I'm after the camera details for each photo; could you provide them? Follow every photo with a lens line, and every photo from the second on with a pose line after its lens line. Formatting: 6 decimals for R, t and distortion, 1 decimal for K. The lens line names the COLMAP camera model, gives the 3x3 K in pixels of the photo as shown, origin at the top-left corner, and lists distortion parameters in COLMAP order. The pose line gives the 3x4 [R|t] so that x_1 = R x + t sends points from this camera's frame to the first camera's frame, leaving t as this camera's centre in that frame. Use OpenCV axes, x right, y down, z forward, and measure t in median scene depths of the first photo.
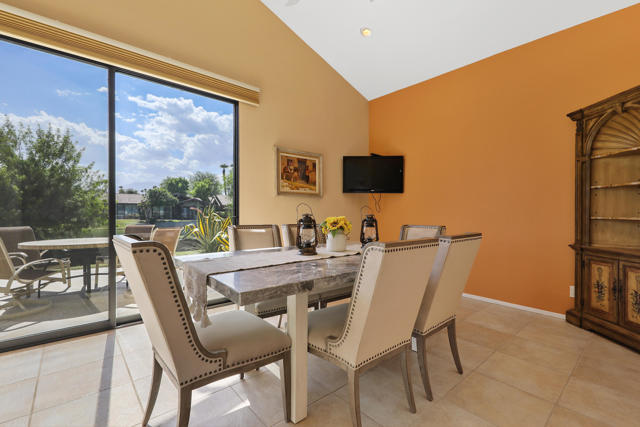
lens RADIAL K [[291.0, 0, 319.9], [0, 291.0, 214.9], [0, 0, 1]] dist [0.005257, 0.000250]
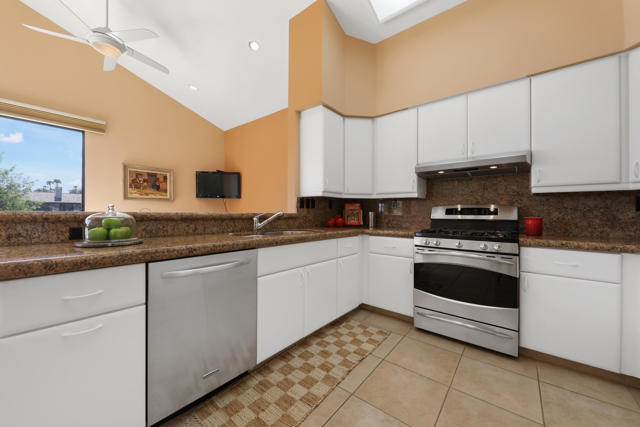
lens RADIAL K [[250.7, 0, 330.7], [0, 250.7, 211.7], [0, 0, 1]] dist [-0.000396, -0.000118]
pose [[0.984640, 0.001702, 0.174589, 0.552026], [-0.000038, 0.999955, -0.009530, 0.000083], [-0.174598, 0.009377, 0.984595, -0.296028]]
